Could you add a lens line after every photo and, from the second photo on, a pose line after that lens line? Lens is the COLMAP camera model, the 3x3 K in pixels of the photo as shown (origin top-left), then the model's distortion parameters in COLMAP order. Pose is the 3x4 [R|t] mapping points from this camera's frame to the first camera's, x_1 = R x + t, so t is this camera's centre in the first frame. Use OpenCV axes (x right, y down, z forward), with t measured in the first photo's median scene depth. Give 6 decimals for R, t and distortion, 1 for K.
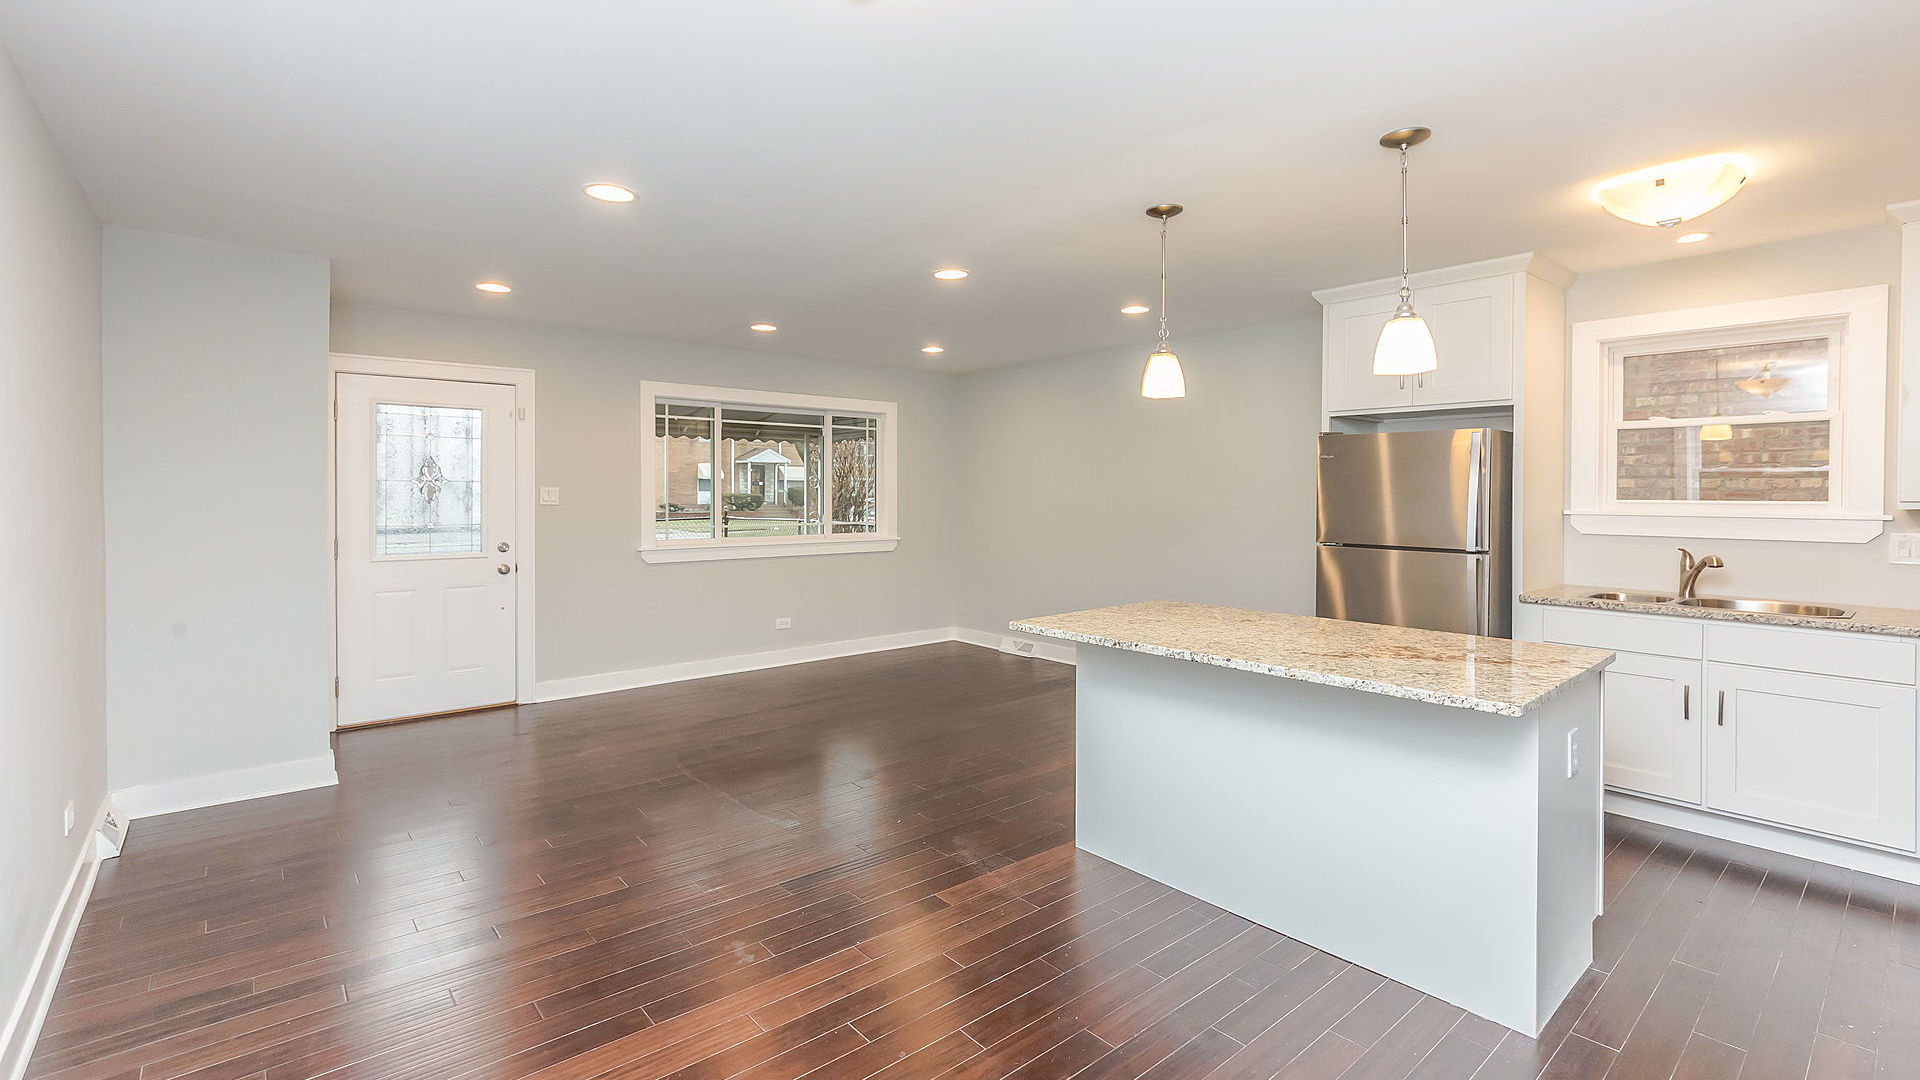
lens RADIAL K [[850.3, 0, 912.7], [0, 850.3, 499.0], [0, 0, 1]] dist [0.002894, 0.000334]
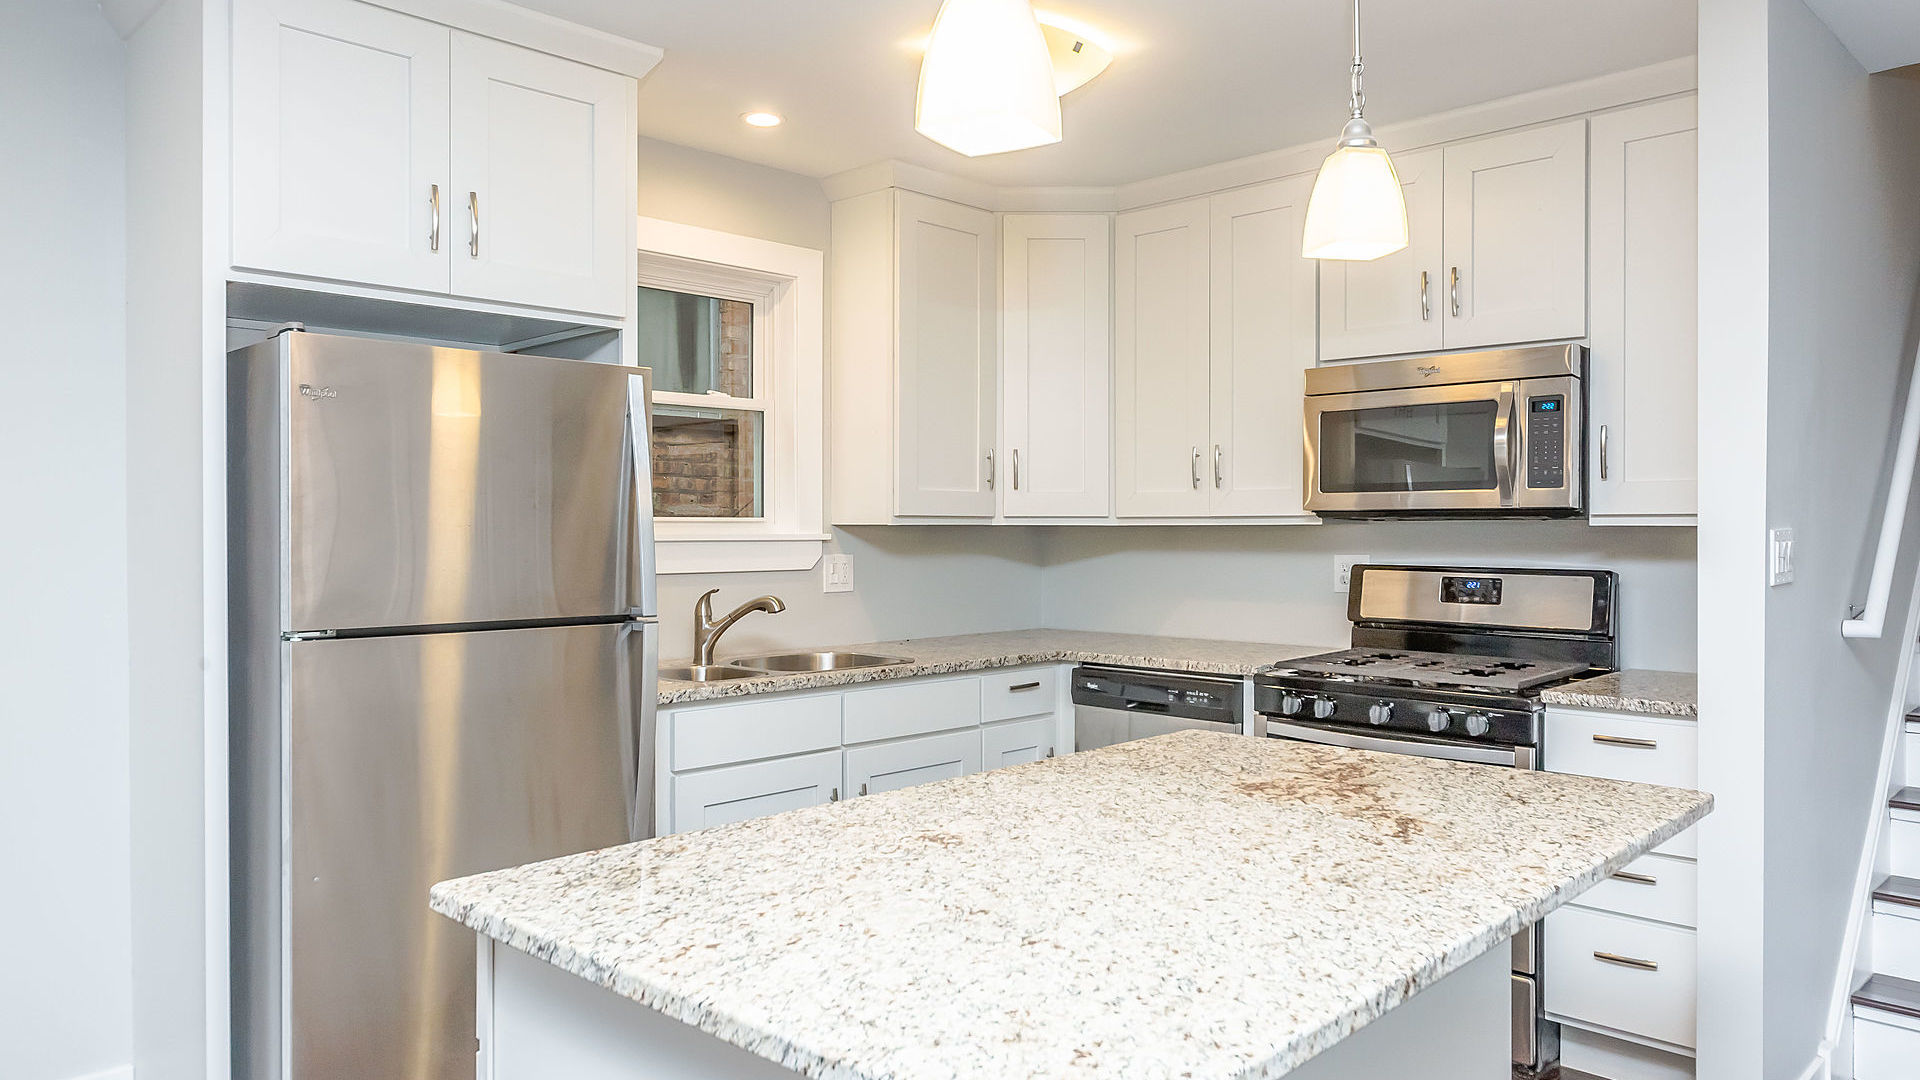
lens RADIAL K [[1330.5, 0, 960.0], [0, 1330.5, 540.0], [0, 0, 1]] dist [0.178354, 0.000250]
pose [[-0.121750, -0.006988, 0.992536, -0.158737], [0.009105, 0.999925, 0.008157, 0.013275], [-0.992519, 0.010031, -0.121678, 0.948702]]
